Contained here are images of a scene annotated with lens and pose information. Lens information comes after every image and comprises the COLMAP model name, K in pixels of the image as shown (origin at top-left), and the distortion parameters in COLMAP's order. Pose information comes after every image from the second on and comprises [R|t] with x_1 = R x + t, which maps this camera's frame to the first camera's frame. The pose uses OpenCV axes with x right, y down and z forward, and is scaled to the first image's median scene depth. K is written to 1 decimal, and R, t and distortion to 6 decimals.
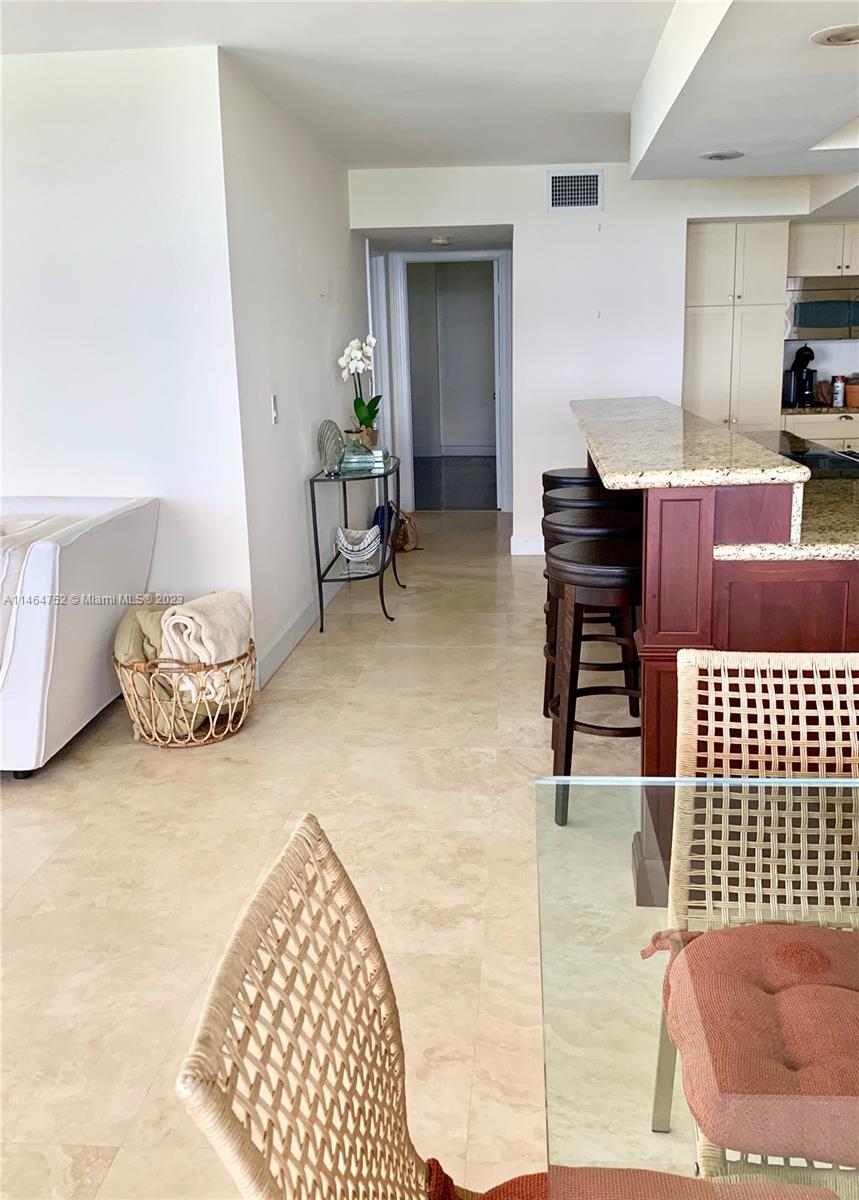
lens RADIAL K [[993.9, 0, 429.2], [0, 993.9, 601.5], [0, 0, 1]] dist [-0.040752, -0.010289]
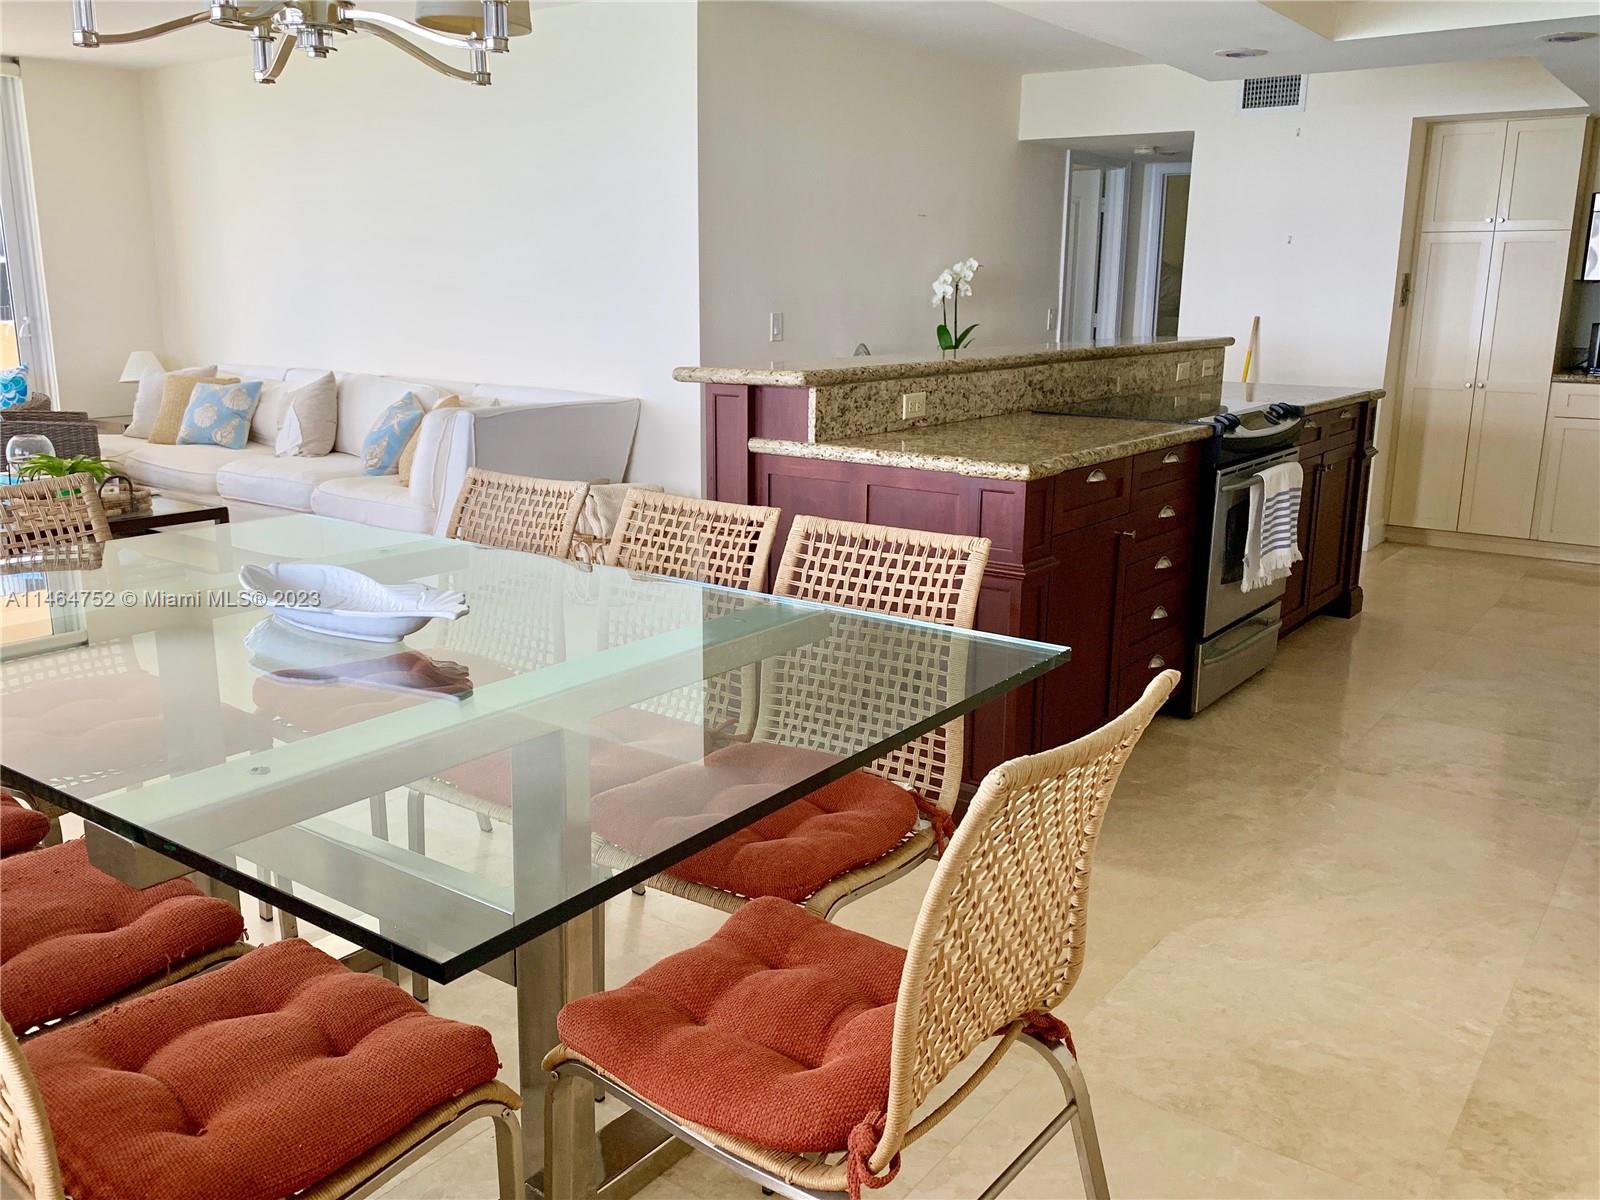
lens RADIAL K [[1329.1, 0, 804.1], [0, 1329.1, 594.9], [0, 0, 1]] dist [-0.007012, 0.011920]
pose [[0.842838, 0.155282, -0.515278, 0.450988], [-0.163964, 0.986041, 0.028954, 0.026350], [0.512581, 0.060083, 0.856534, -0.107951]]
